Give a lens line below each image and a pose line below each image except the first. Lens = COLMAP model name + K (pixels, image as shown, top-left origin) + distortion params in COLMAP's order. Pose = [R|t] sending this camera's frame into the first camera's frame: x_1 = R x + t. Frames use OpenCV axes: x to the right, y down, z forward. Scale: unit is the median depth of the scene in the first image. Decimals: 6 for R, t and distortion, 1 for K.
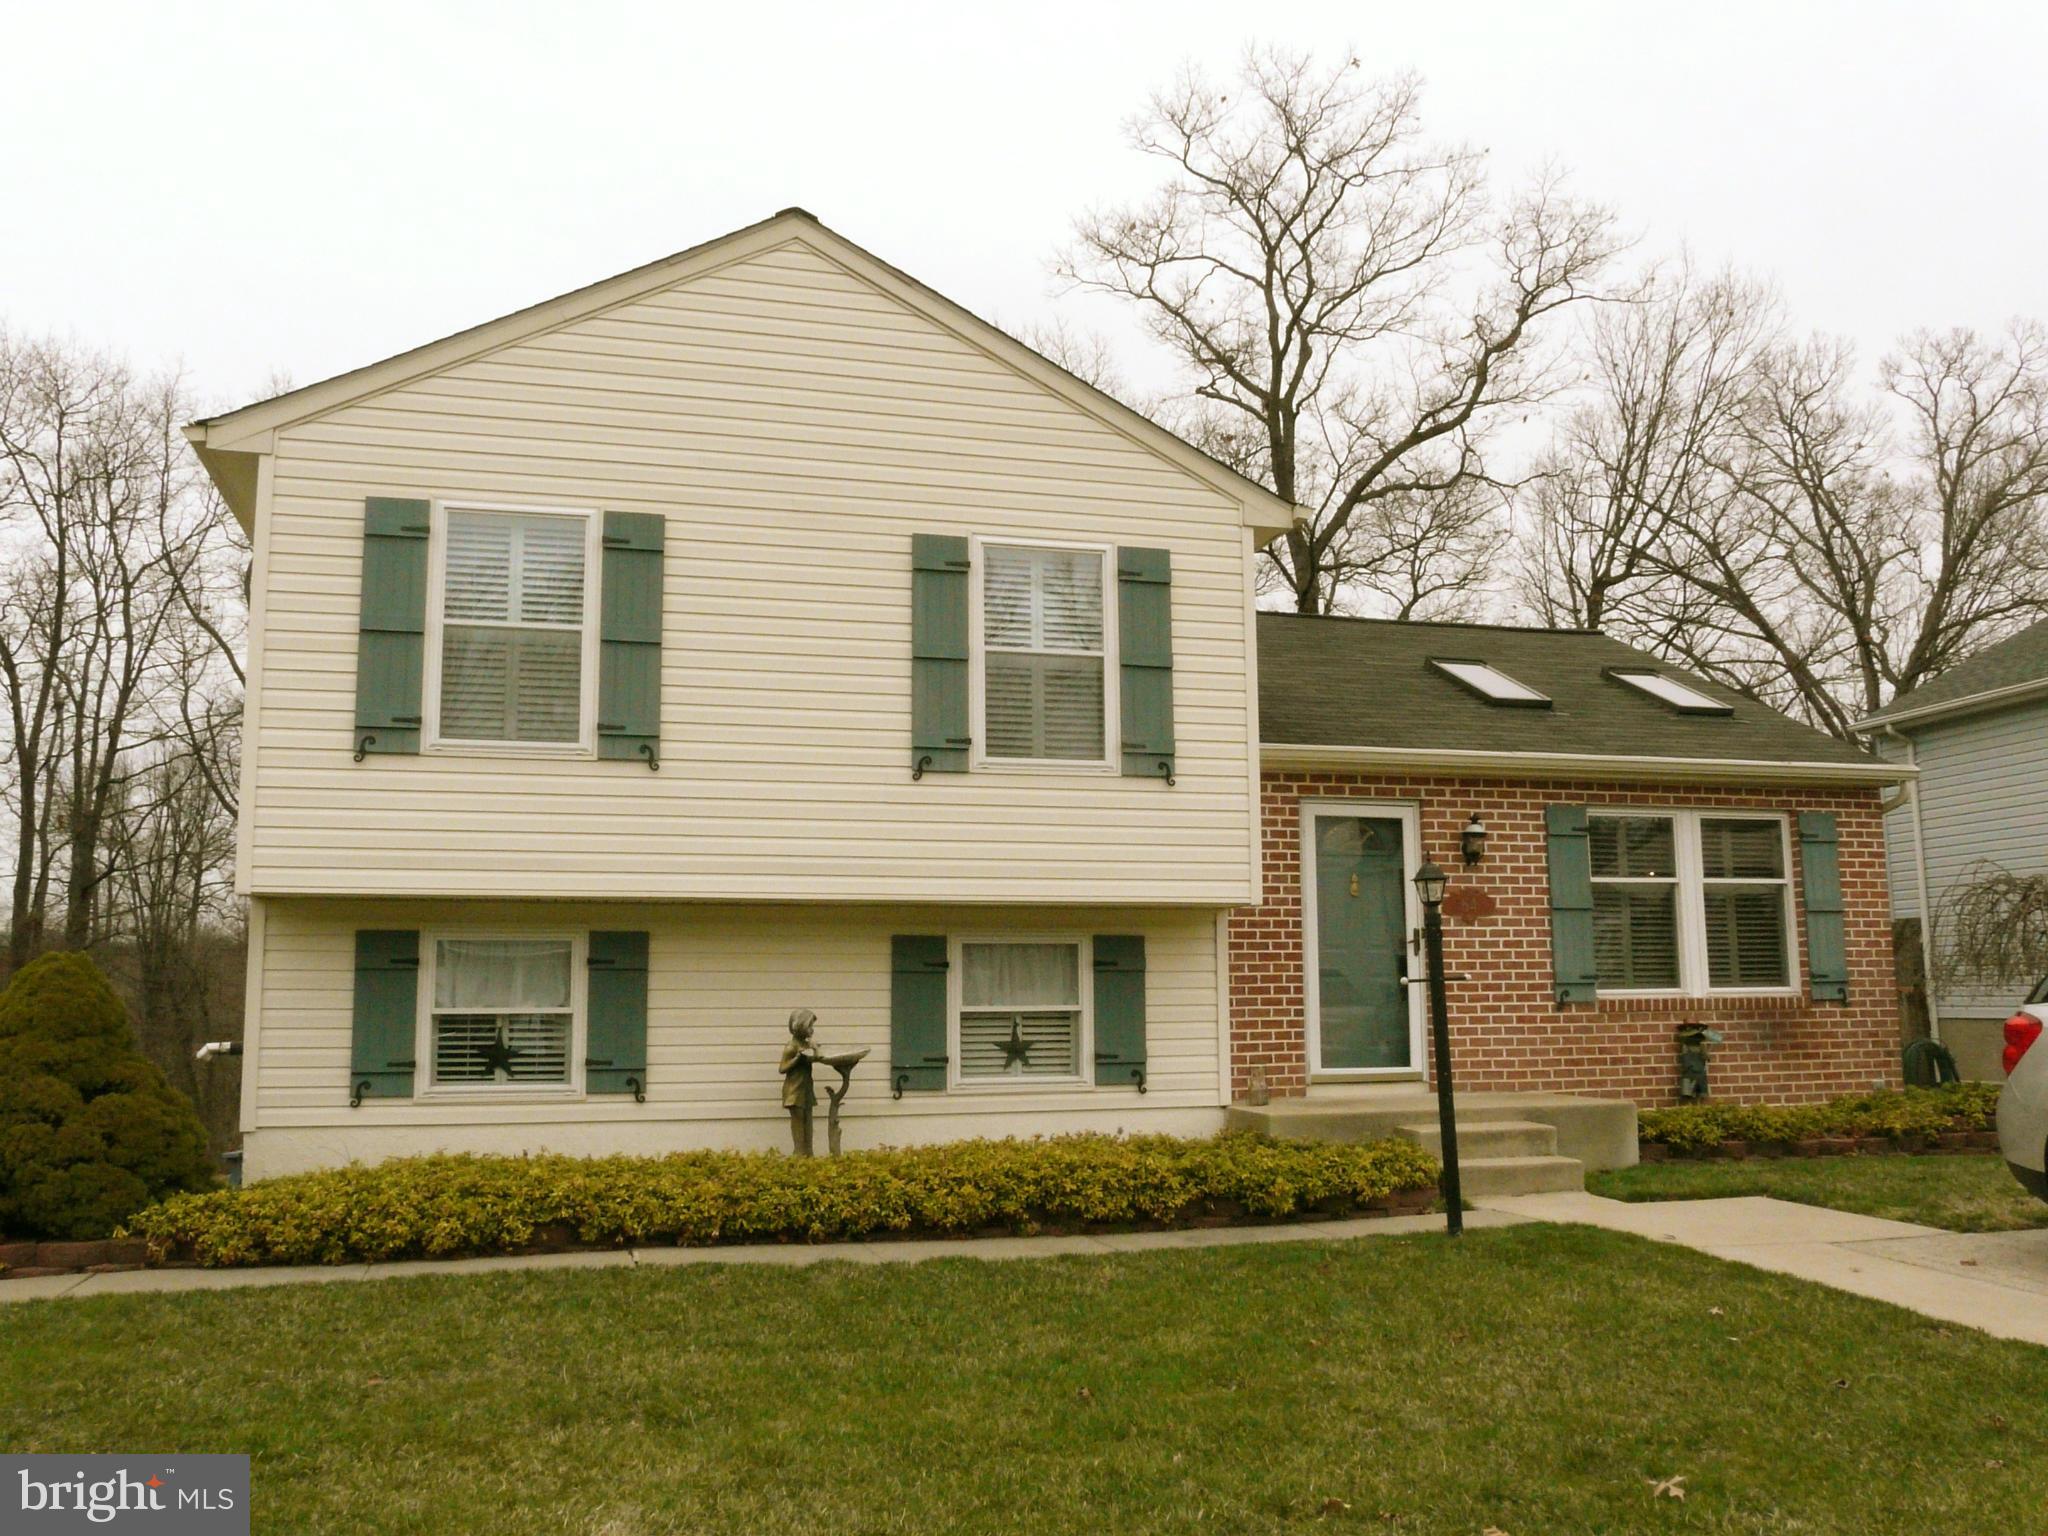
lens RADIAL K [[1707.2, 0, 1015.6], [0, 1707.2, 763.3], [0, 0, 1]] dist [-0.078171, 0.118612]
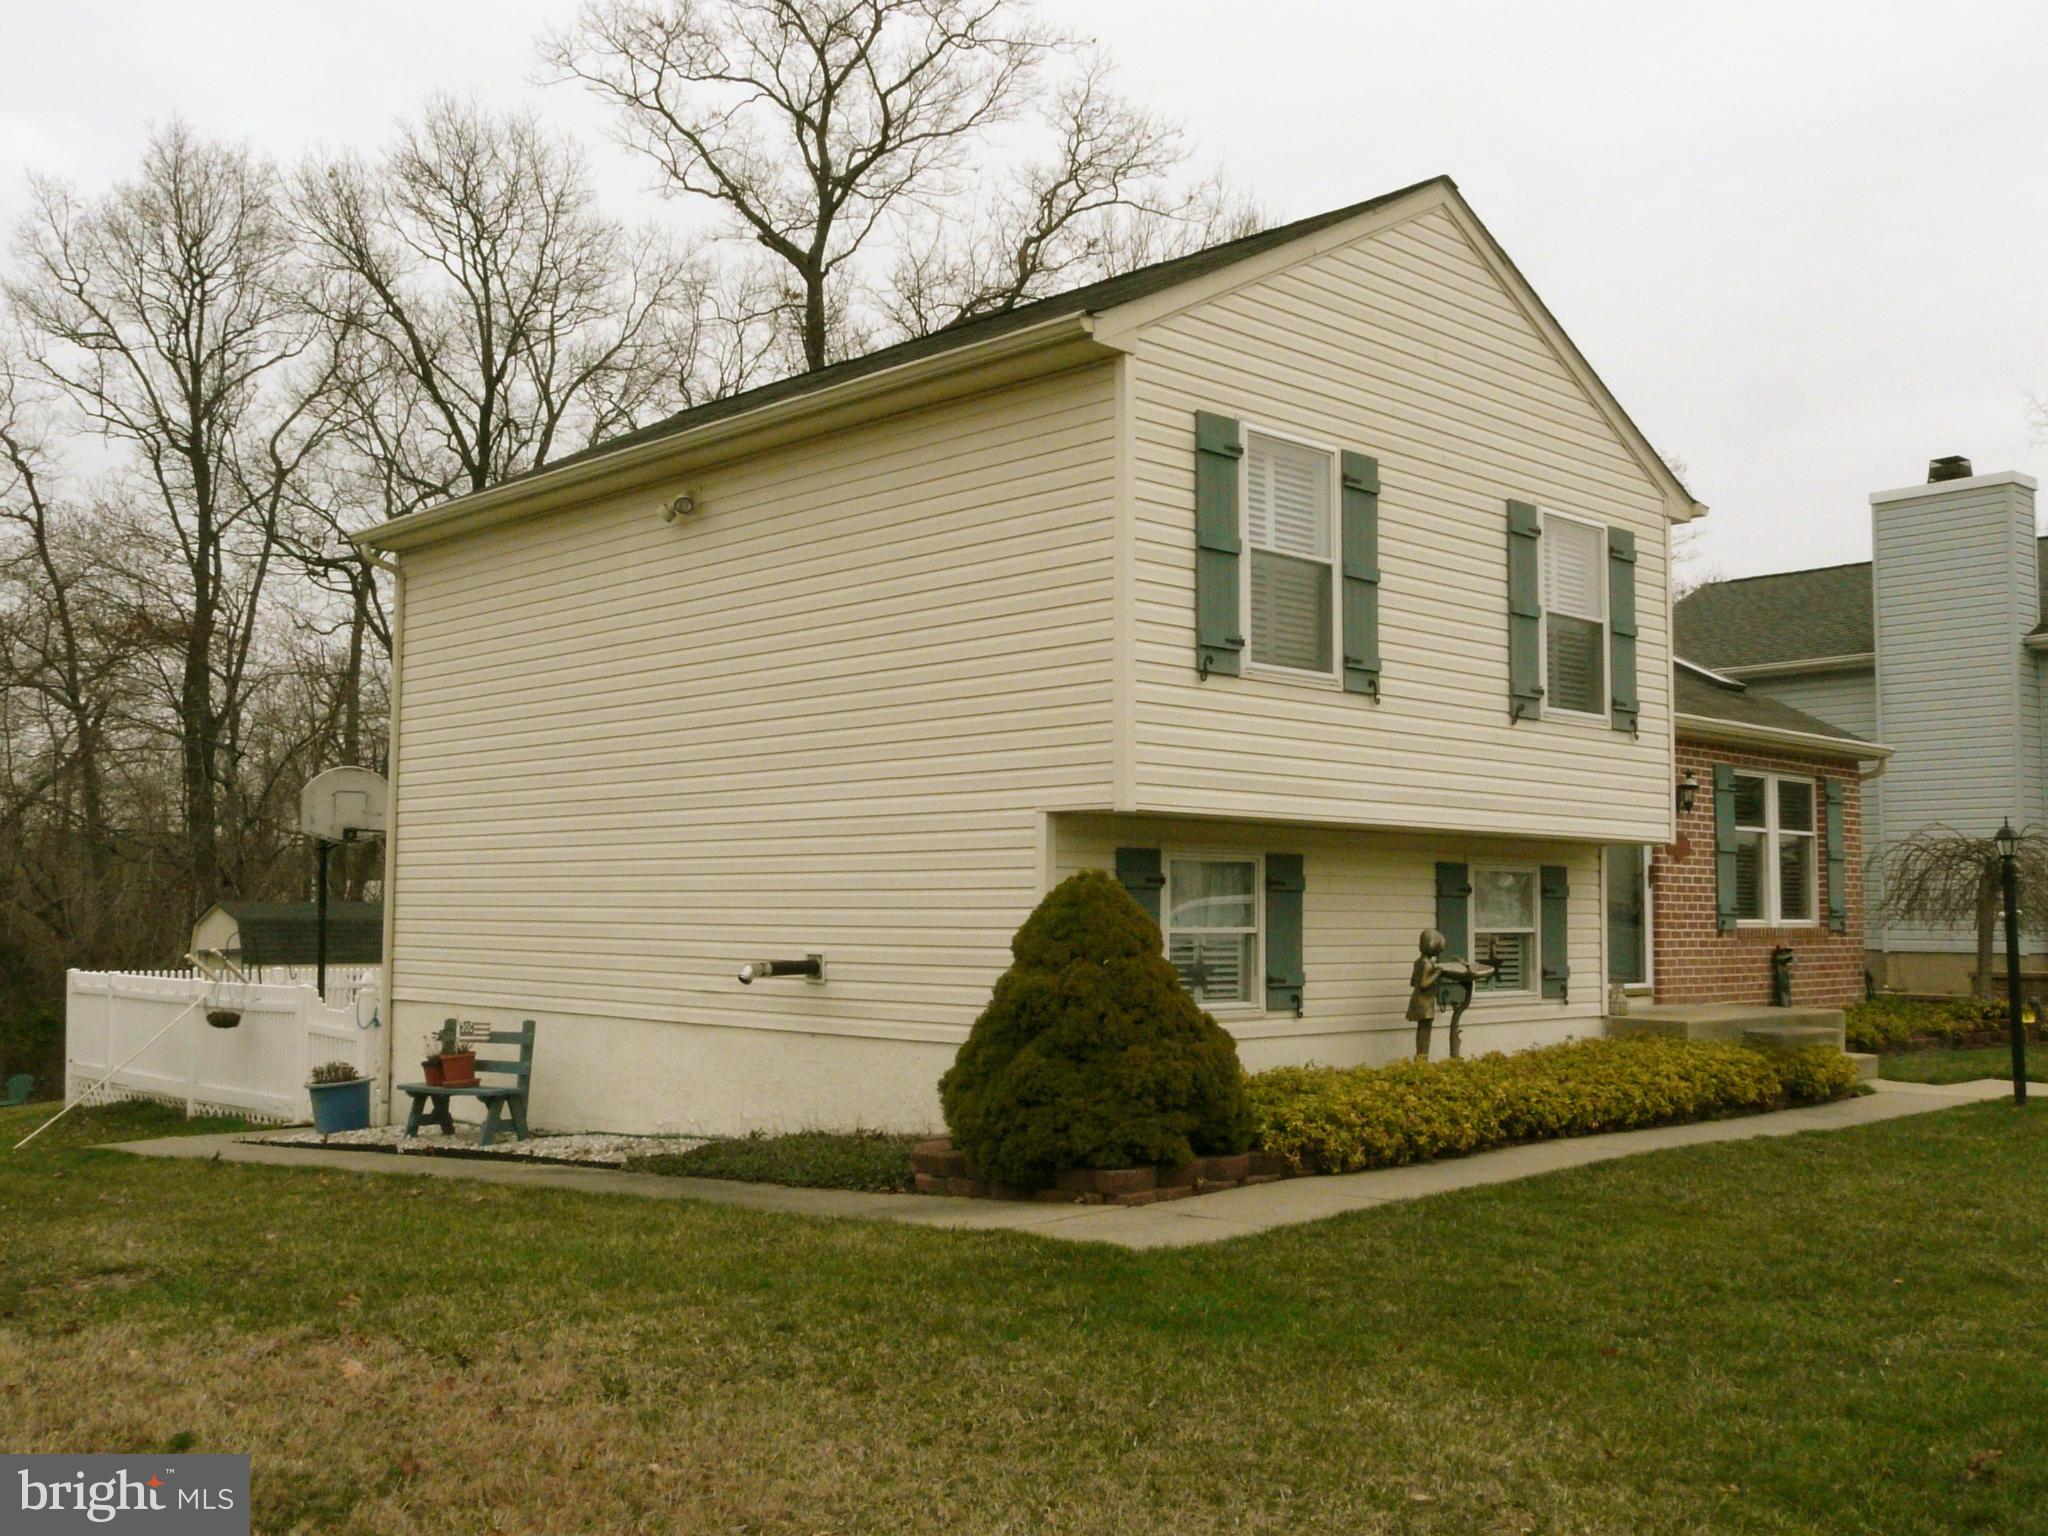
lens RADIAL K [[1989.3, 0, 1024.0], [0, 1989.3, 768.0], [0, 0, 1]] dist [-0.103087, 0.208291]
pose [[0.881745, 0.049254, 0.469147, -0.781694], [-0.078751, 0.995947, 0.043449, 0.005862], [-0.465106, -0.075256, 0.882050, 0.011922]]
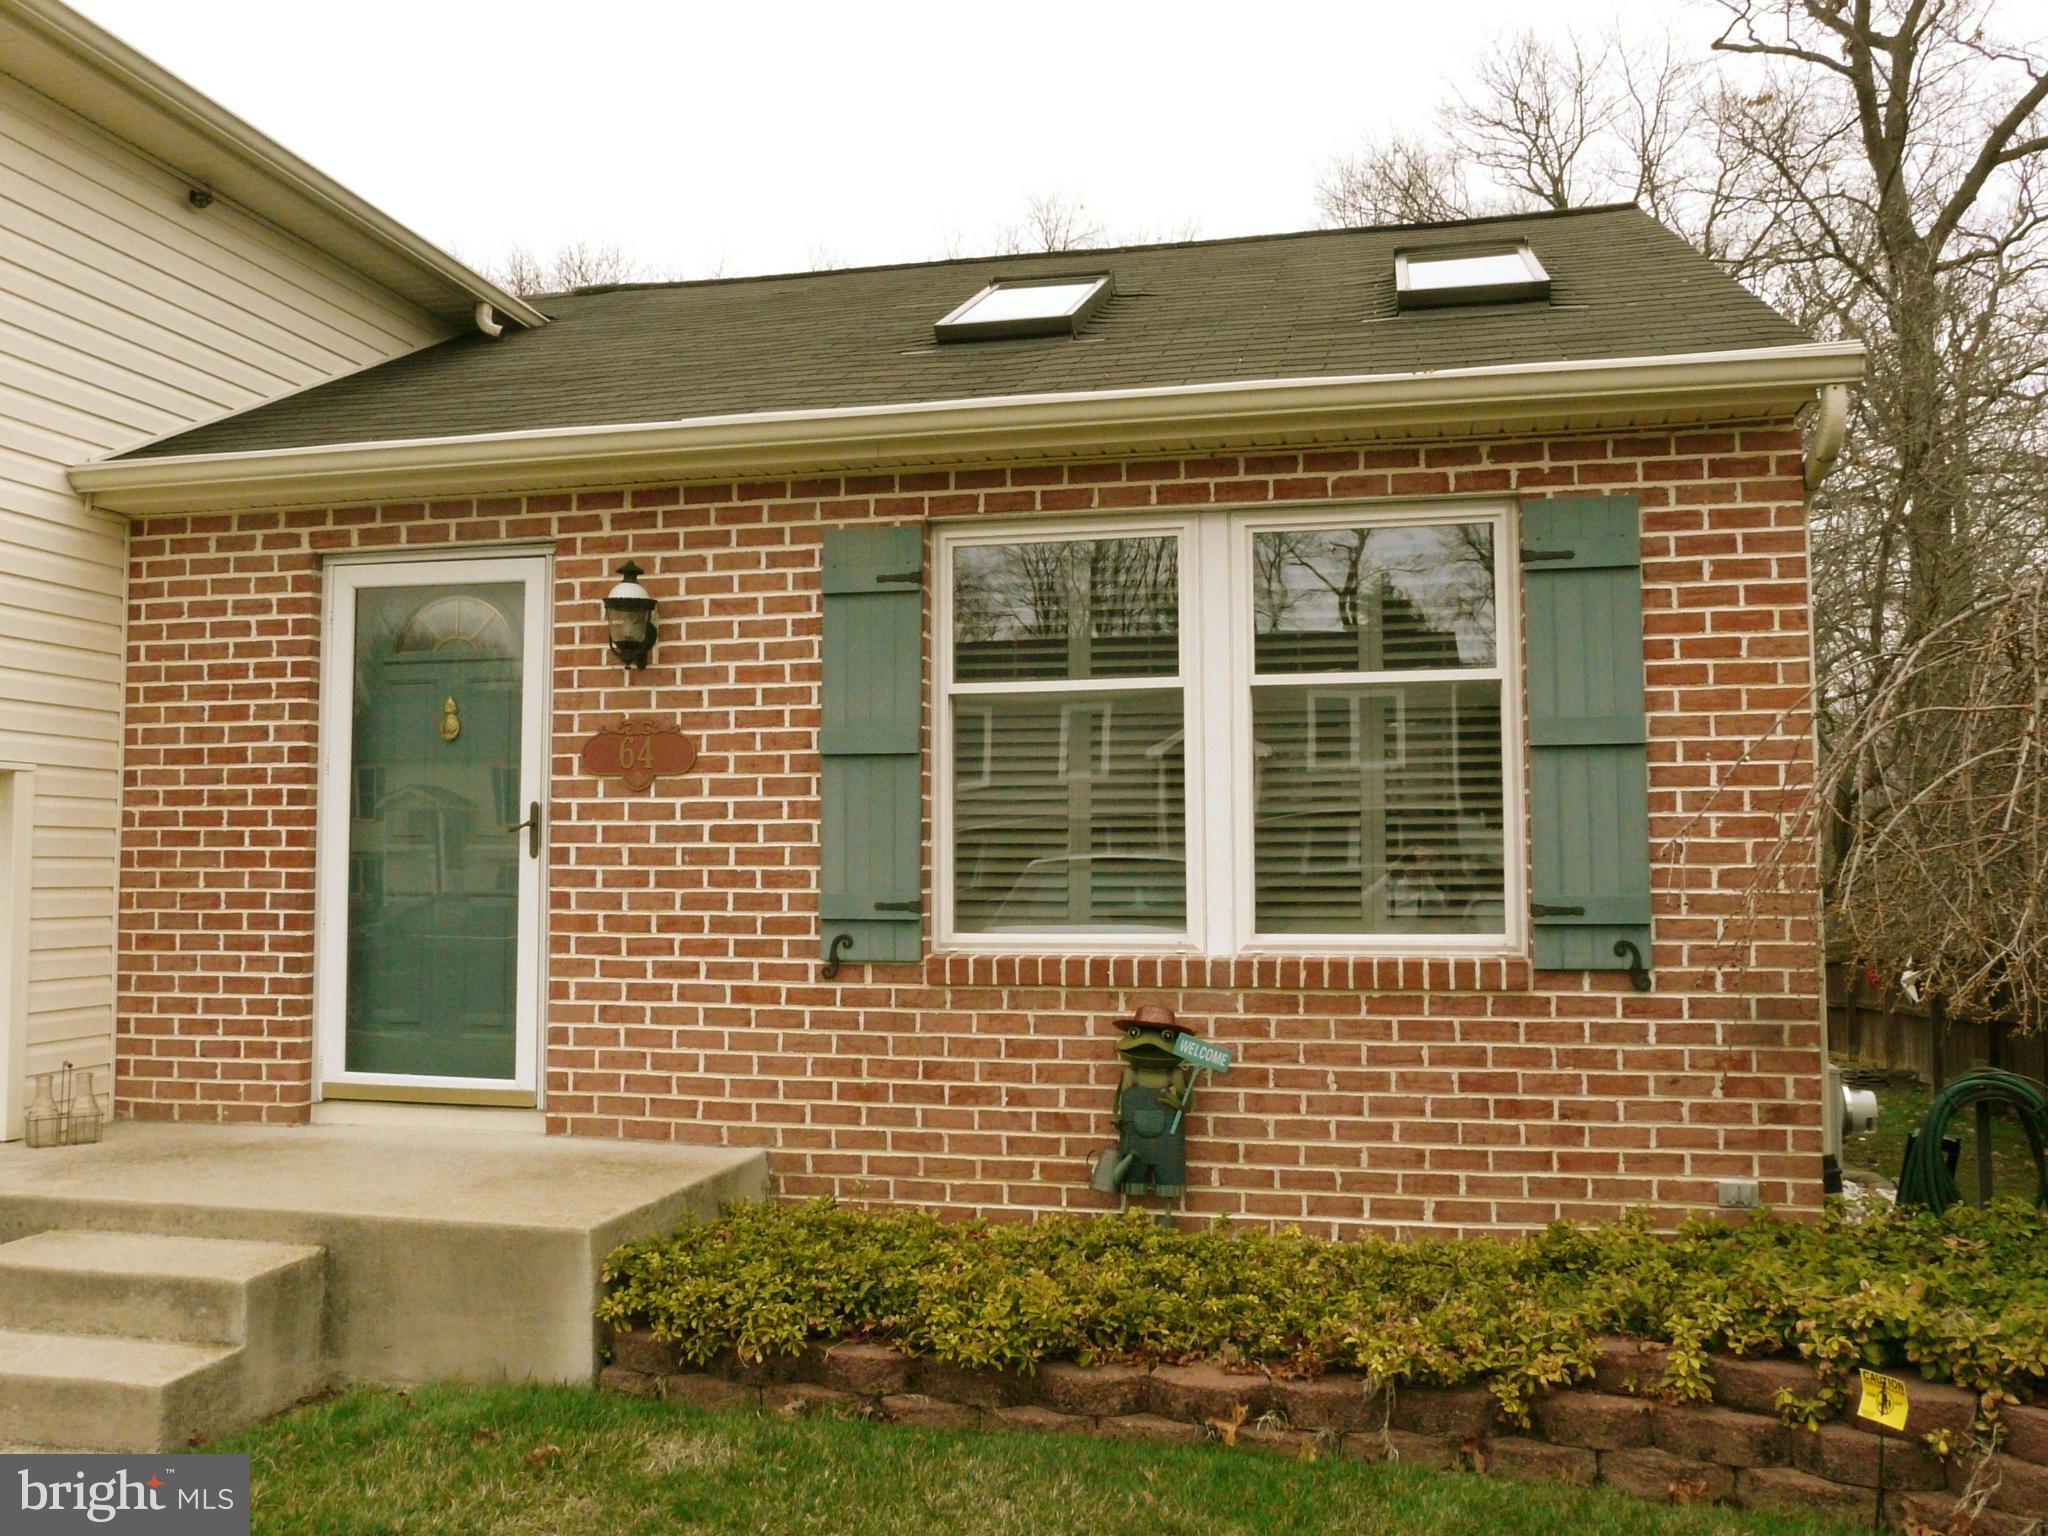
lens RADIAL K [[1707.2, 0, 1015.6], [0, 1707.2, 763.3], [0, 0, 1]] dist [-0.078171, 0.118612]
pose [[0.873436, -0.022447, -0.486421, 0.599174], [0.062353, 0.995869, 0.066007, 0.062115], [0.482930, -0.087983, 0.871228, 0.639413]]
